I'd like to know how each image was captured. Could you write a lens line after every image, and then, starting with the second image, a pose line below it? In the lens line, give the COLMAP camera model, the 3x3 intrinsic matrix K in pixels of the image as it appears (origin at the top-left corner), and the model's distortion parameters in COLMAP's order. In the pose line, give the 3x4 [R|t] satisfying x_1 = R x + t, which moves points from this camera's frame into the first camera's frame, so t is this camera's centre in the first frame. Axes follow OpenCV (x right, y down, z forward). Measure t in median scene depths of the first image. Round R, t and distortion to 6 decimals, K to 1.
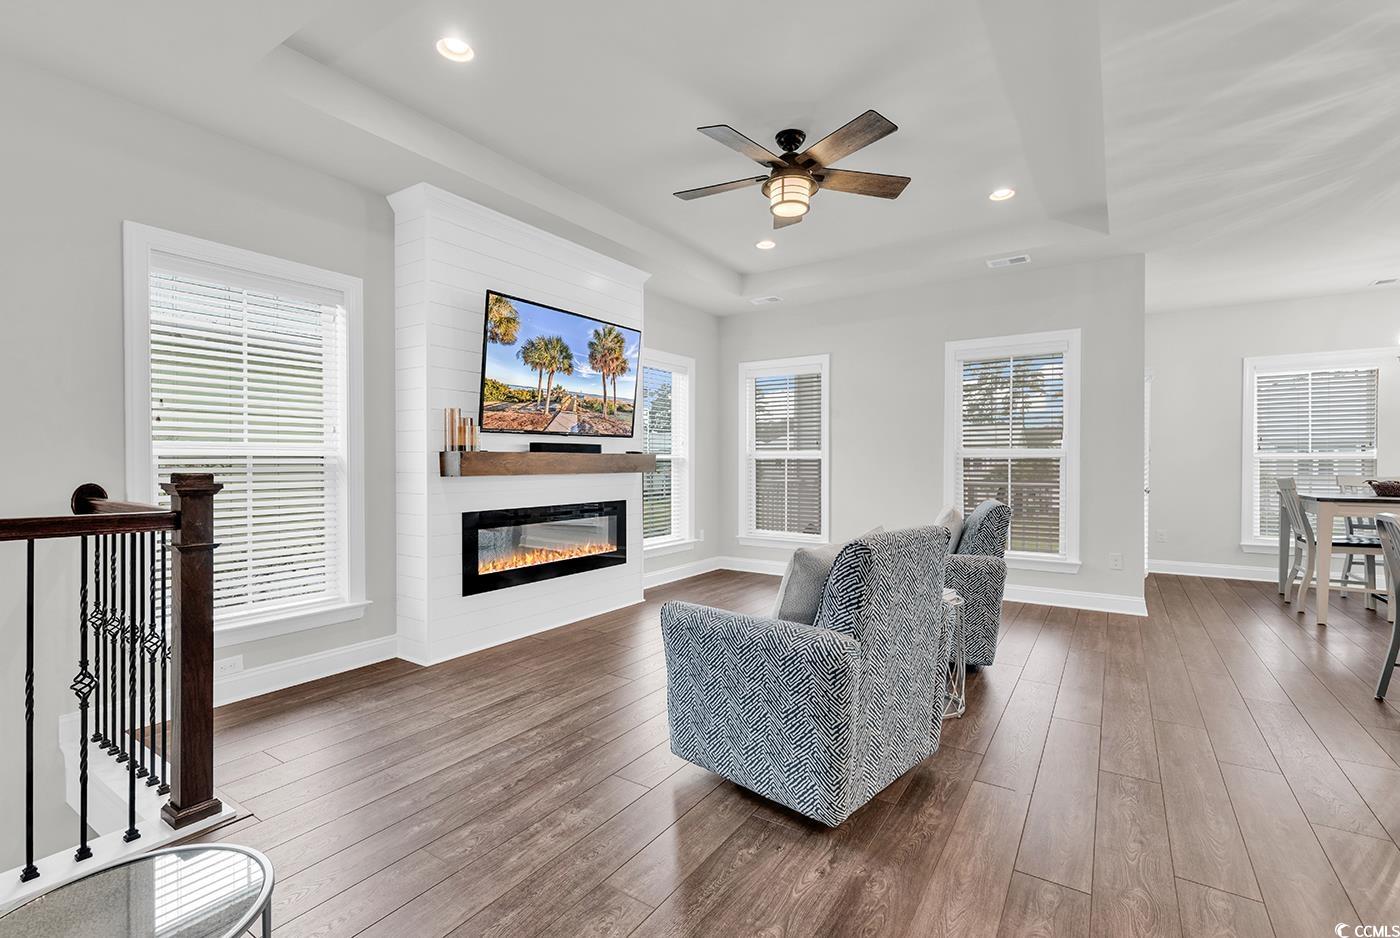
lens RADIAL K [[637.1, 0, 702.8], [0, 637.1, 473.7], [0, 0, 1]] dist [0.001342, -0.000477]
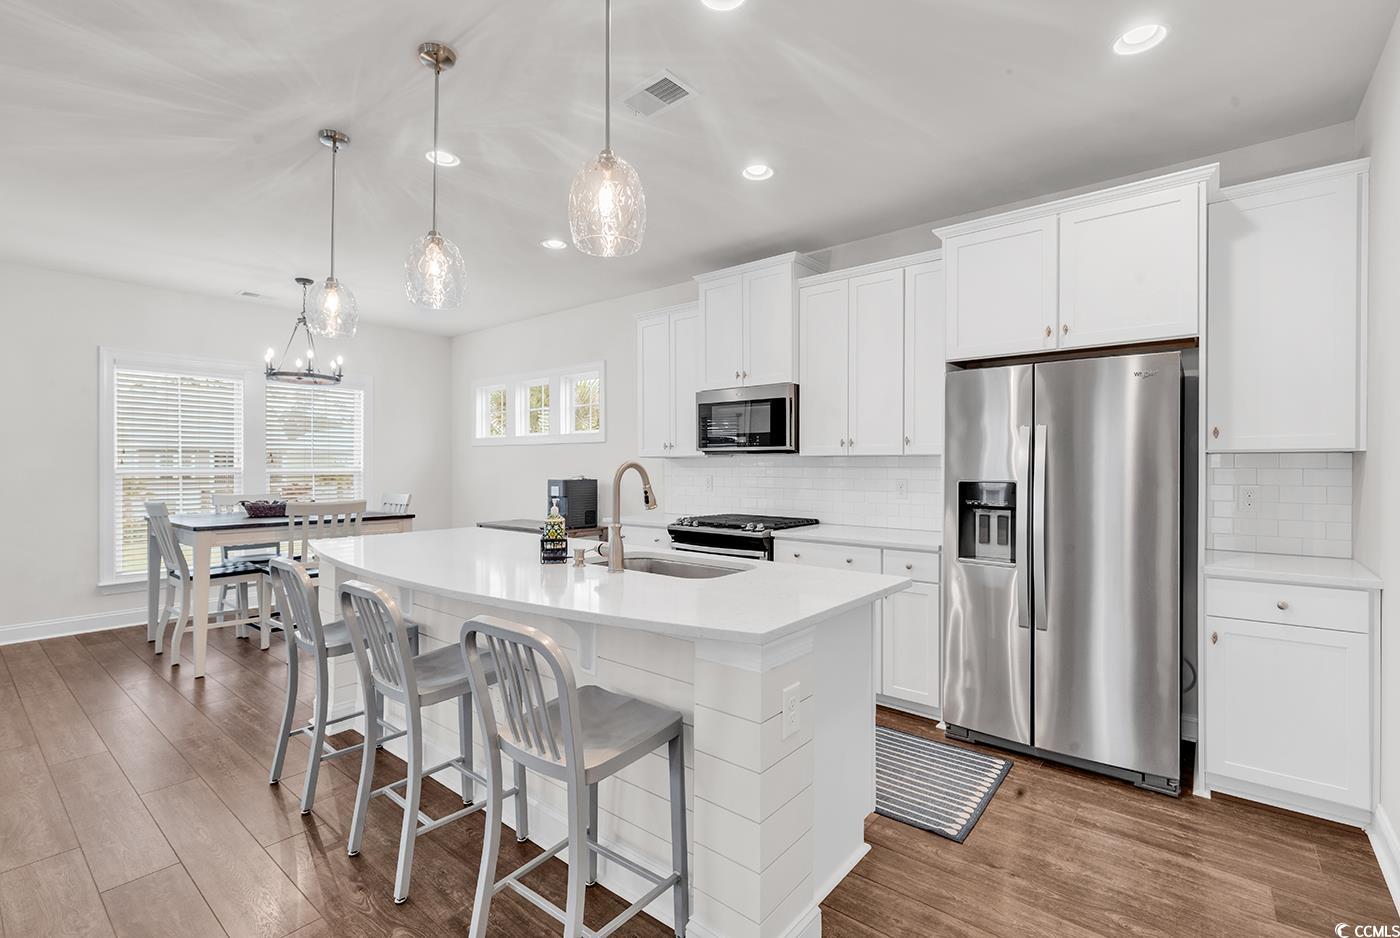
lens RADIAL K [[637.1, 0, 708.5], [0, 637.1, 471.5], [0, 0, 1]] dist [0.001342, -0.000477]
pose [[0.110873, -0.005629, 0.993819, 0.230479], [0.008996, 0.999949, 0.004660, -0.036930], [-0.993794, 0.008424, 0.110918, 0.260419]]
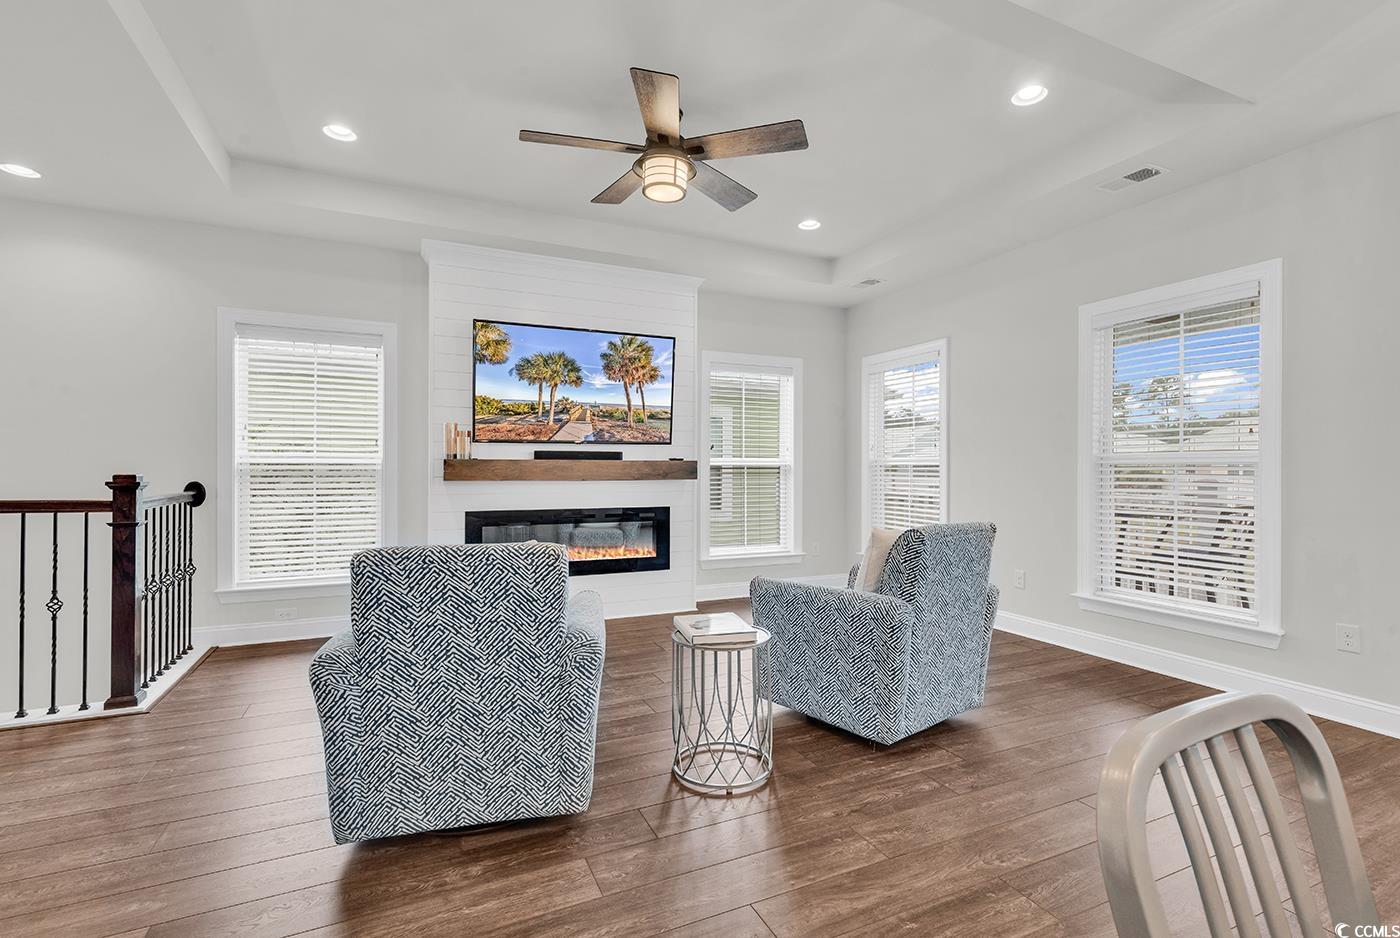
lens RADIAL K [[637.1, 0, 701.9], [0, 637.1, 478.4], [0, 0, 1]] dist [0.001342, -0.000477]
pose [[0.851508, 0.012397, -0.524195, 0.510586], [-0.013958, 0.999902, 0.000974, -0.005606], [0.524156, 0.006487, 0.851598, 0.196568]]
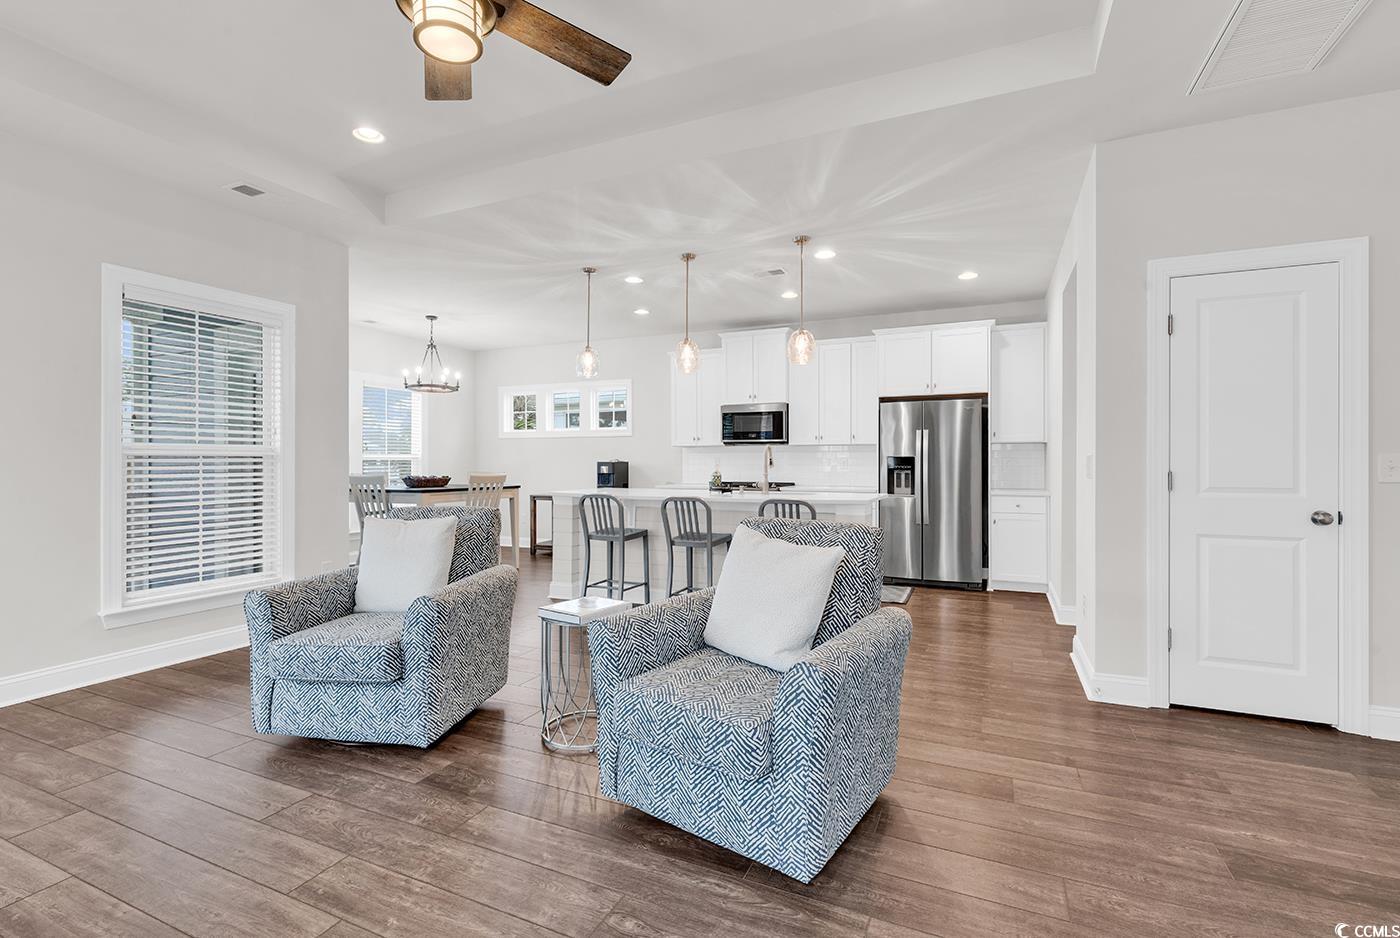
lens RADIAL K [[637.1, 0, 724.9], [0, 637.1, 467.1], [0, 0, 1]] dist [0.001342, -0.000477]
pose [[-0.156545, -0.004231, 0.987662, -0.397681], [0.011451, 0.999916, 0.006098, -0.009945], [-0.987604, 0.012264, -0.156483, 0.649045]]
